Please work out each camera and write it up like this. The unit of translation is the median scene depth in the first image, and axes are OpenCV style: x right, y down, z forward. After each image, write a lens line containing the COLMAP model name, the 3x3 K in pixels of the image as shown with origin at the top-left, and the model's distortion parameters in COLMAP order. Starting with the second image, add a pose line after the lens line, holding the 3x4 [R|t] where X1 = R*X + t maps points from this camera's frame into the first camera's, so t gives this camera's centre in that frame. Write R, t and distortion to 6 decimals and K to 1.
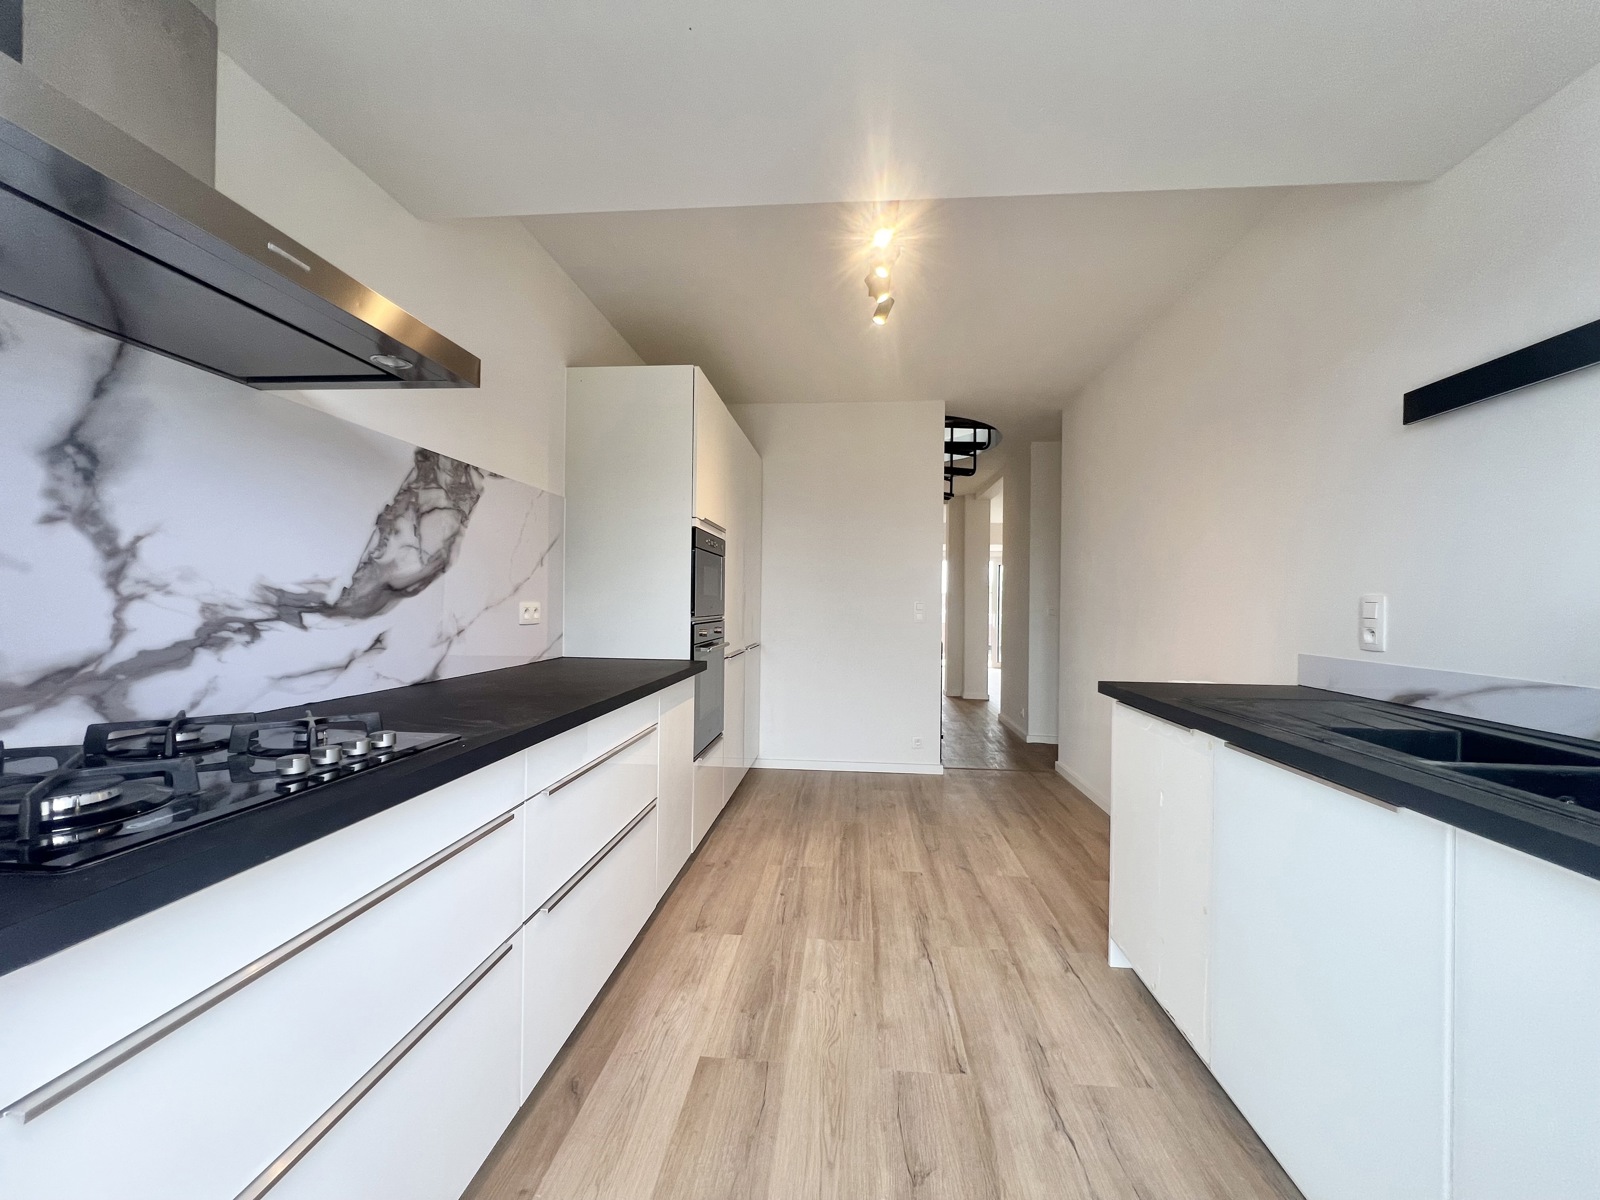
lens RADIAL K [[641.2, 0, 798.7], [0, 641.2, 603.6], [0, 0, 1]] dist [-0.000973, 0.000207]
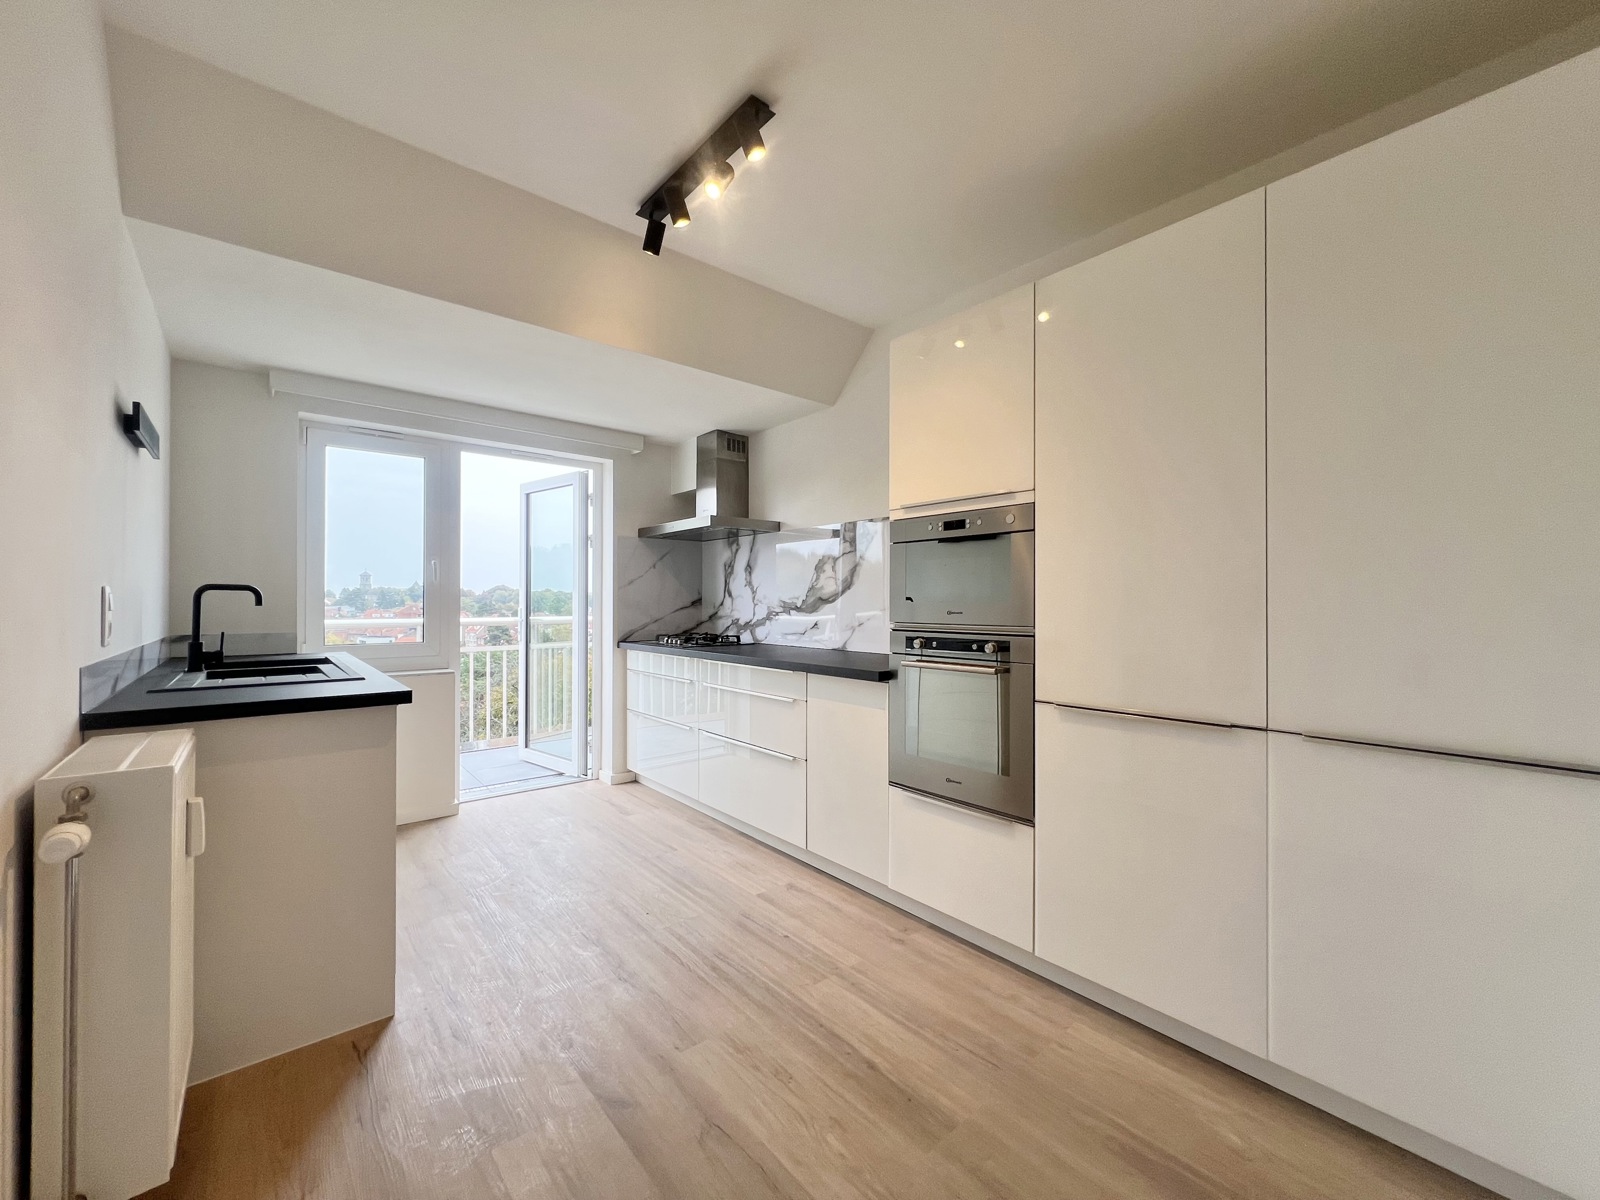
lens RADIAL K [[641.2, 0, 804.0], [0, 641.2, 598.0], [0, 0, 1]] dist [-0.000973, 0.000207]
pose [[-0.697962, -0.018944, -0.715885, 0.768842], [-0.012182, 0.999819, -0.014581, 0.002050], [0.716032, -0.001456, -0.698066, 2.104901]]
